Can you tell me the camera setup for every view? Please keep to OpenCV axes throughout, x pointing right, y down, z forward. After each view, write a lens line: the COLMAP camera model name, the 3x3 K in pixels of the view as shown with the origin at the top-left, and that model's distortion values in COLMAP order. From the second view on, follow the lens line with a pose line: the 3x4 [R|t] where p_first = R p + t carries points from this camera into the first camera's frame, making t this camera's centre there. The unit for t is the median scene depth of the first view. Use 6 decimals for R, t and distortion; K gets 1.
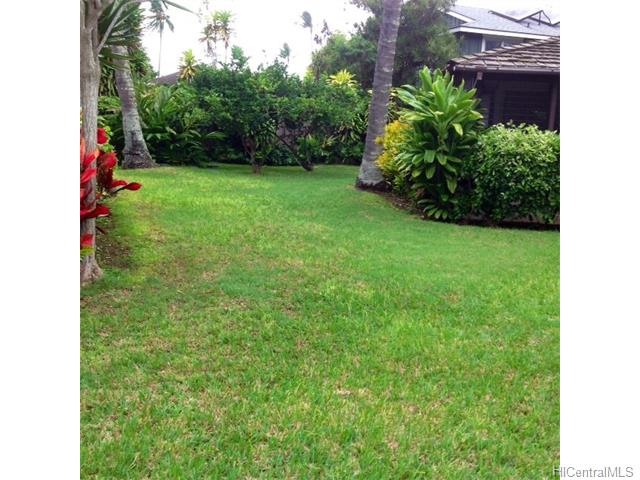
lens RADIAL K [[527.4, 0, 320.0], [0, 527.4, 240.0], [0, 0, 1]] dist [0.029843, 0.000750]
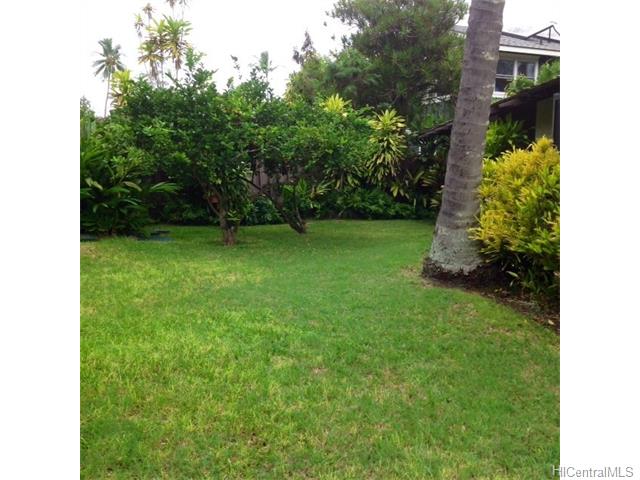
lens RADIAL K [[638.7, 0, 320.0], [0, 638.7, 240.0], [0, 0, 1]] dist [0.058974, -0.006957]
pose [[0.998387, -0.040978, 0.039297, -0.036428], [0.044769, 0.993879, -0.100998, -0.043165], [-0.034917, 0.102594, 0.994110, 0.199241]]
